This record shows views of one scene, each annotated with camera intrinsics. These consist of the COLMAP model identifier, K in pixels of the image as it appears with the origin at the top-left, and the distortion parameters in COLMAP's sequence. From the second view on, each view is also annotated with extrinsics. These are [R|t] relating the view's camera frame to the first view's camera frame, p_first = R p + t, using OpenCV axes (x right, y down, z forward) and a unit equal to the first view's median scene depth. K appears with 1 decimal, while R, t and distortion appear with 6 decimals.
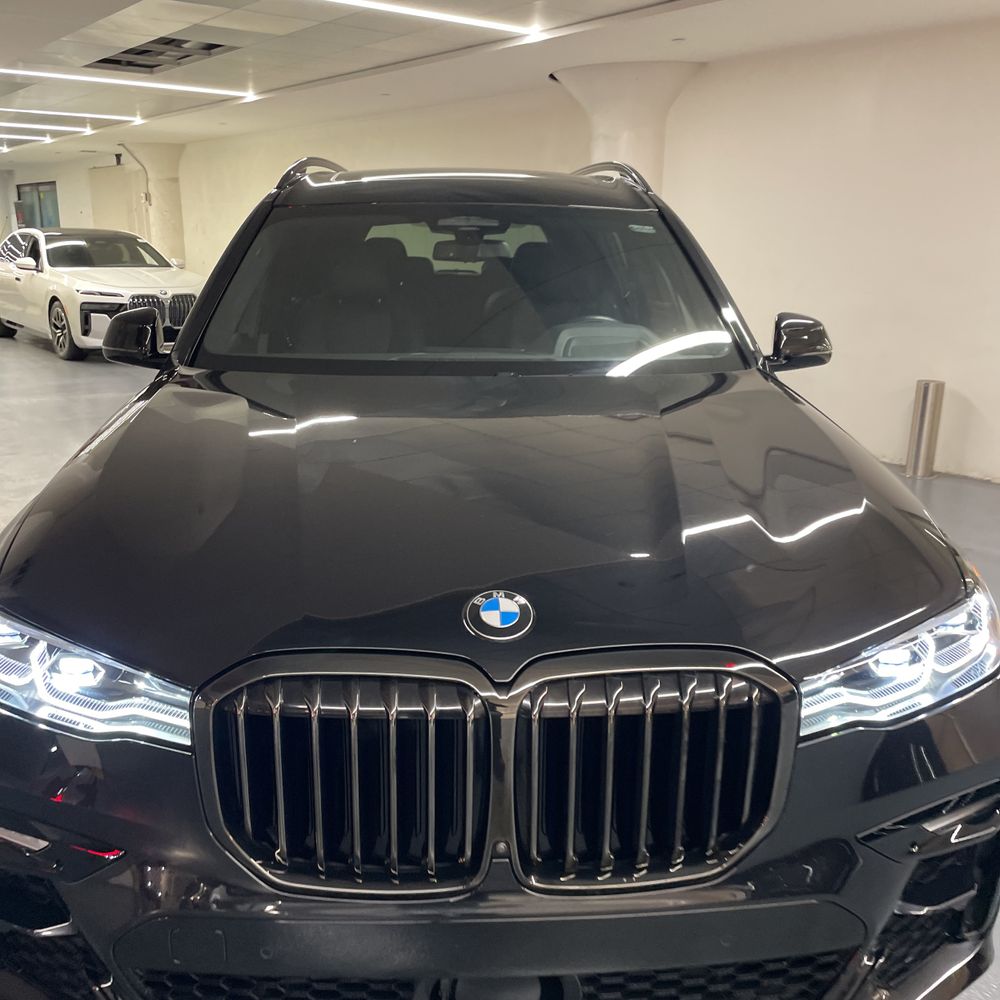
lens RADIAL K [[1007.6, 0, 508.3], [0, 1007.6, 506.8], [0, 0, 1]] dist [0.022508, 0.000000]
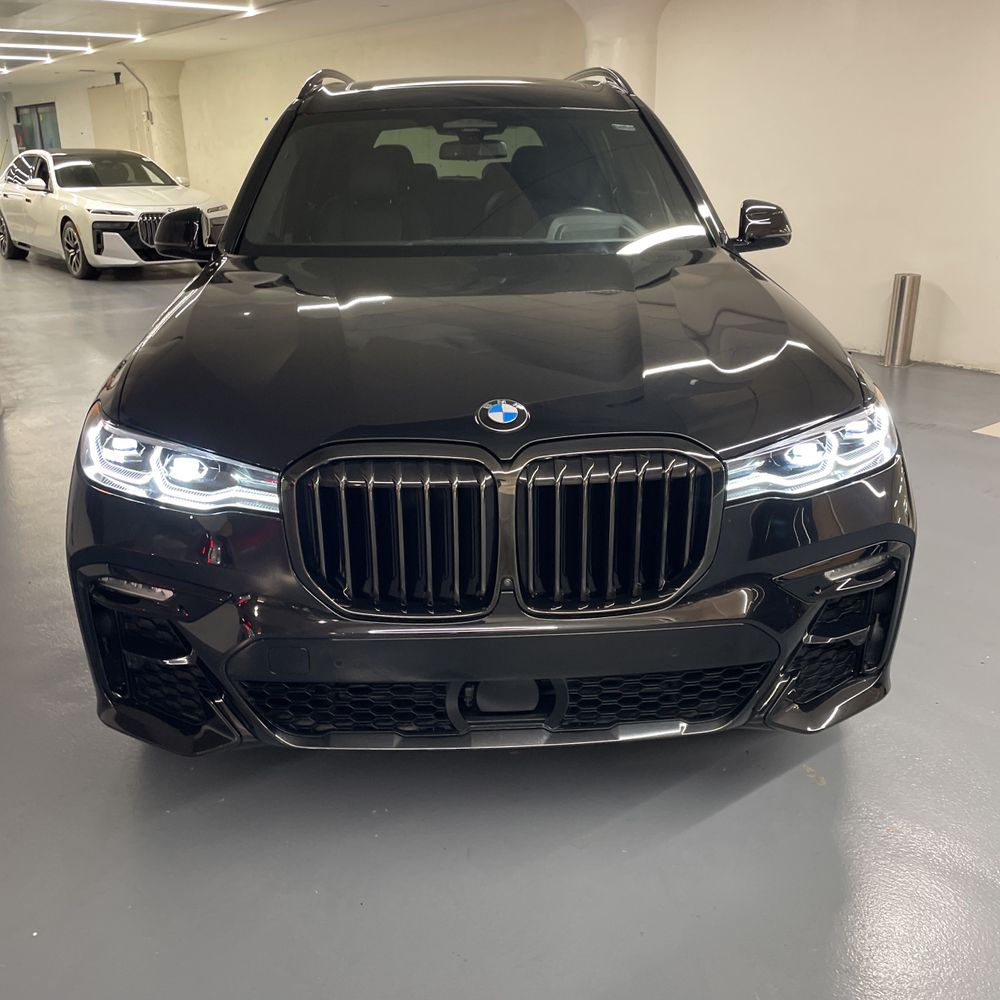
lens RADIAL K [[1007.6, 0, 504.5], [0, 1007.6, 499.3], [0, 0, 1]] dist [0.022508, 0.000000]
pose [[0.999760, -0.019621, -0.009737, 0.002938], [0.020260, 0.997307, 0.070484, 0.079588], [0.008327, -0.070664, 0.997465, -0.221151]]
